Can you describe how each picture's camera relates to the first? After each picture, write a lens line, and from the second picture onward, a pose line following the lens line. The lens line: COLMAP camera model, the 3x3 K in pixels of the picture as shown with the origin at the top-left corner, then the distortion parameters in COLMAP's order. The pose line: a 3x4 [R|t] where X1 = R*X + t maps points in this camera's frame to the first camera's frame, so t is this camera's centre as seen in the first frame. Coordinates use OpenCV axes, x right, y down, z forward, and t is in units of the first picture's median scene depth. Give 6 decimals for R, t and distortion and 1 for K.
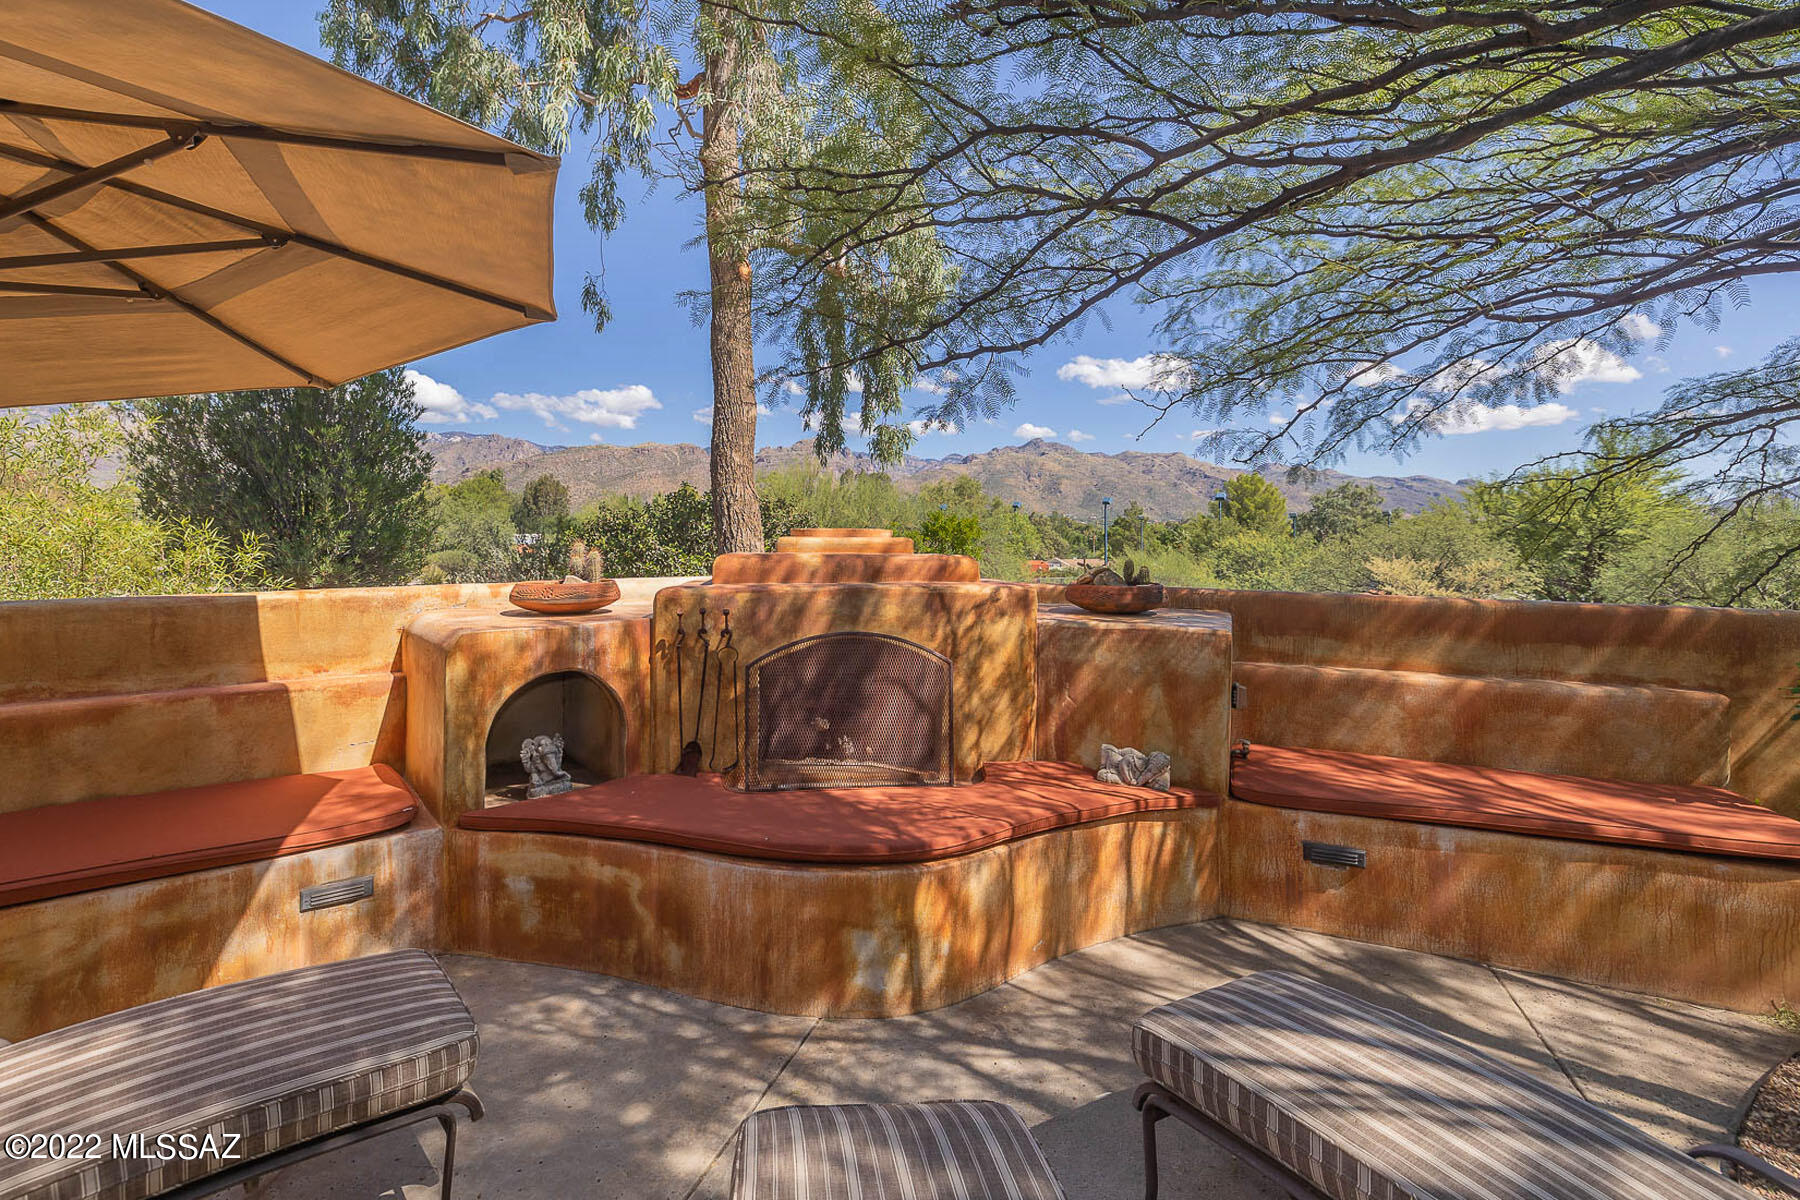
lens RADIAL K [[874.8, 0, 839.9], [0, 874.8, 544.7], [0, 0, 1]] dist [-0.013501, 0.000016]
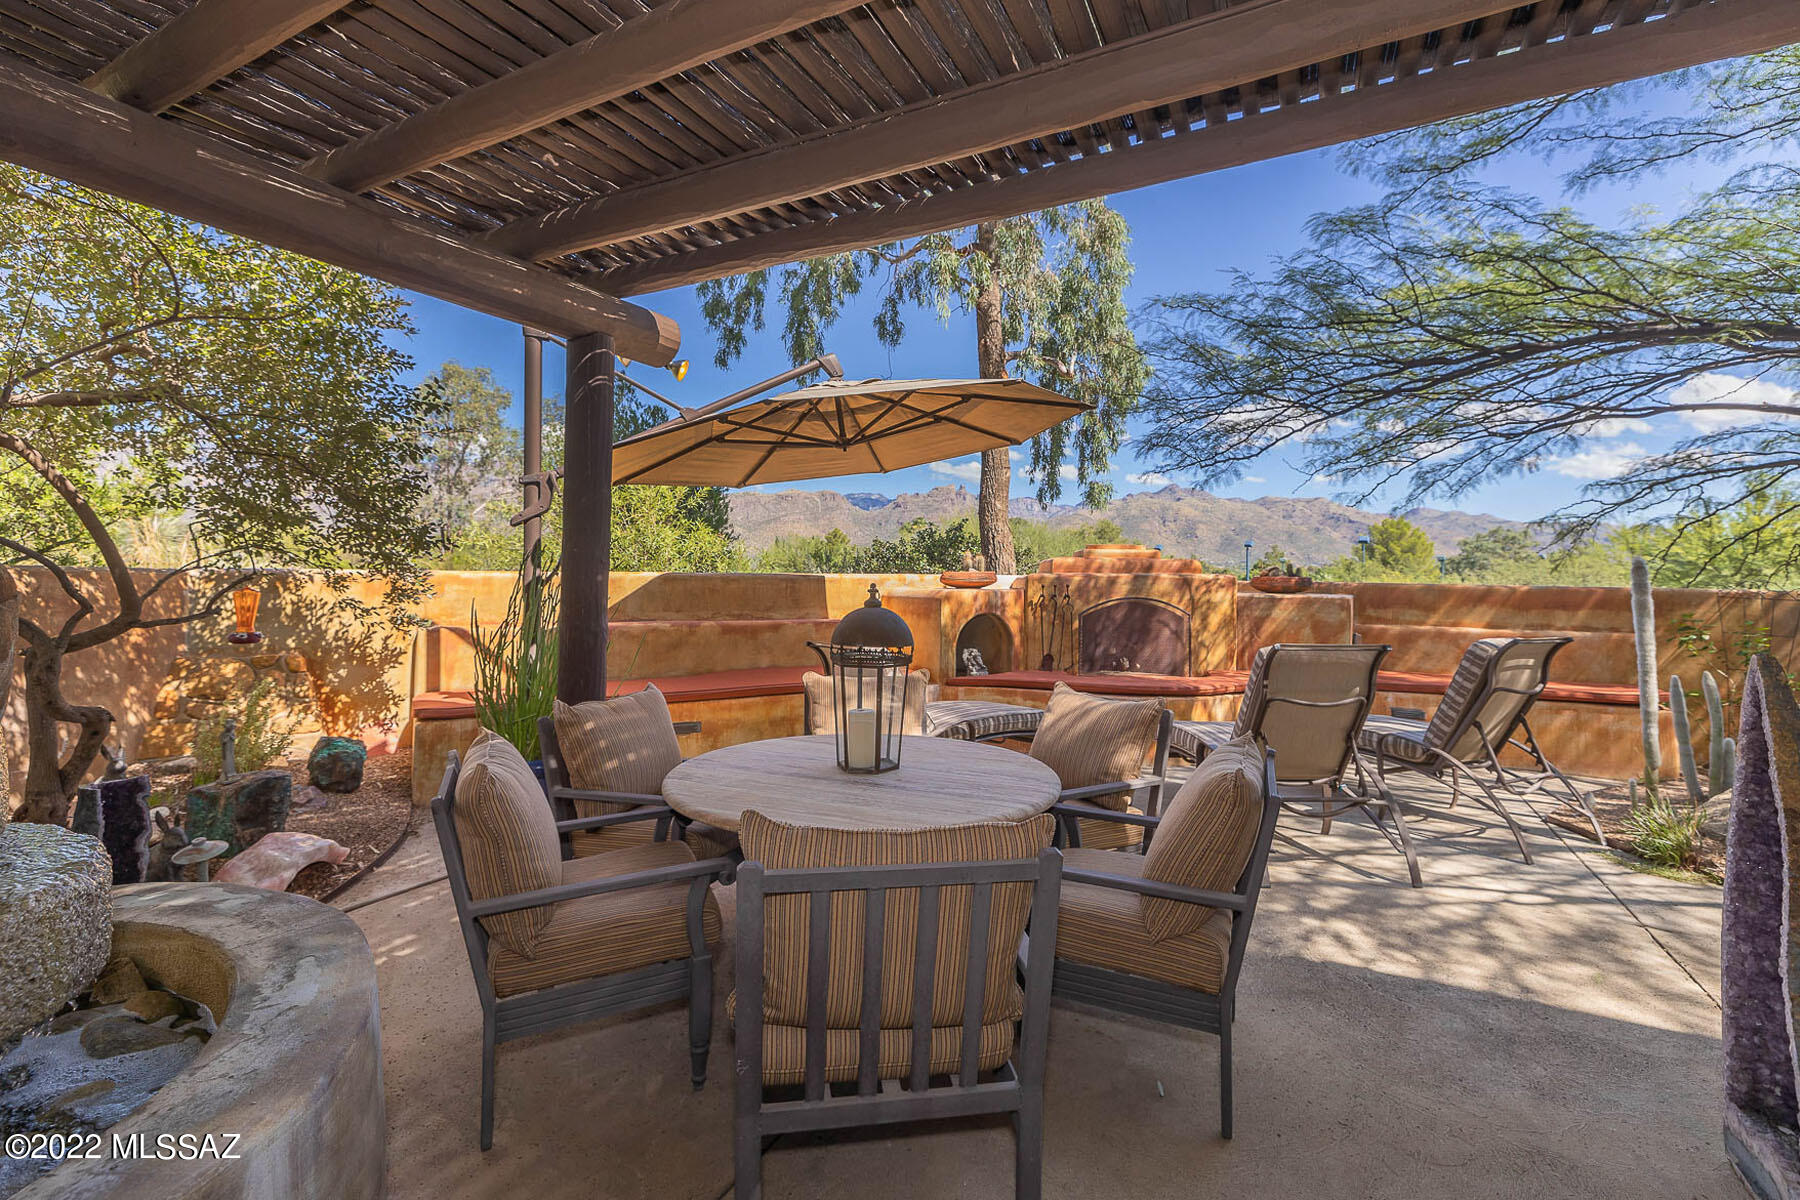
lens RADIAL K [[809.3, 0, 866.7], [0, 809.3, 561.8], [0, 0, 1]] dist [-0.009779, 0.000136]
pose [[0.989766, 0.008090, -0.142468, -0.273528], [-0.011961, 0.999582, -0.026332, 0.066444], [0.142196, 0.027767, 0.989449, -0.702631]]
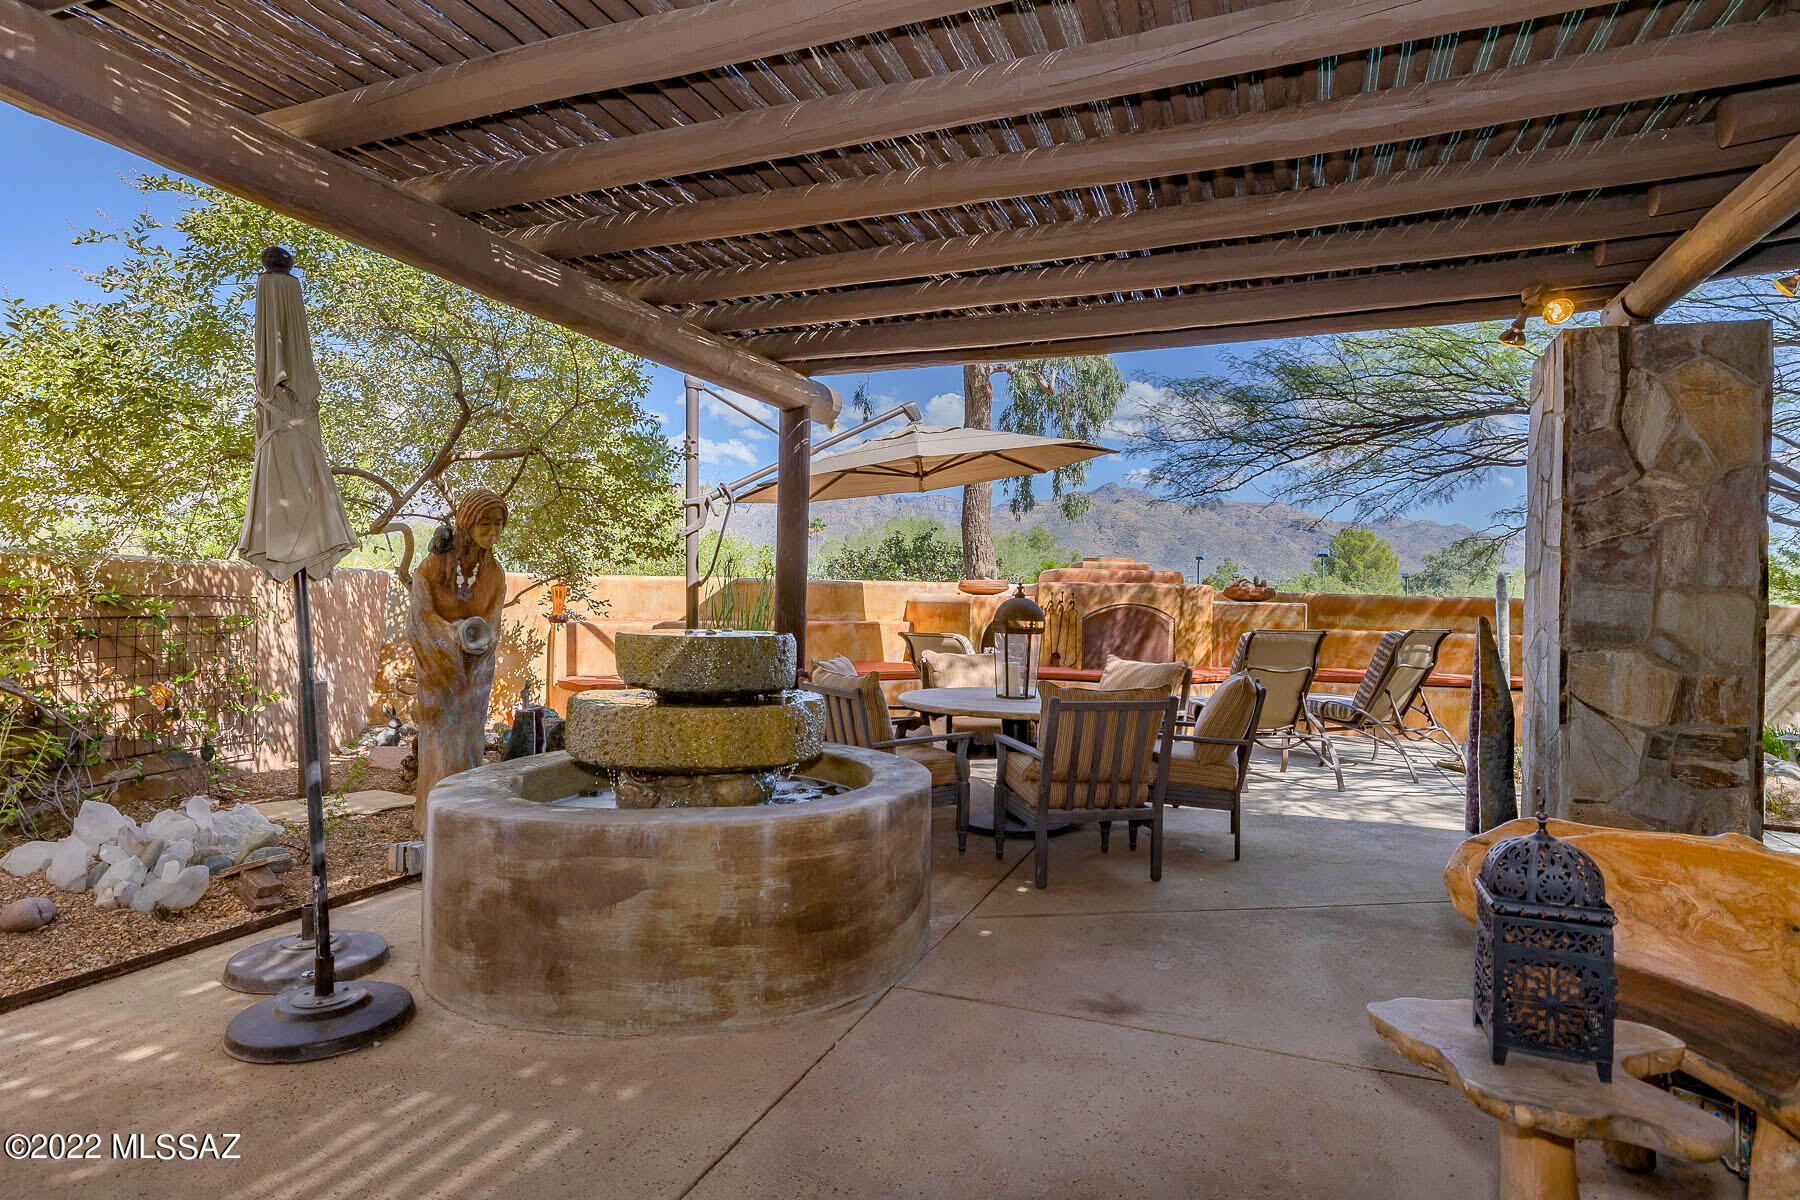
lens RADIAL K [[989.2, 0, 868.7], [0, 989.2, 599.4], [0, 0, 1]] dist [0.000456, -0.000214]
pose [[0.999594, 0.018713, -0.021477, -0.519669], [-0.018745, 0.999823, -0.001303, 0.091930], [0.021449, 0.001705, 0.999768, -1.310584]]
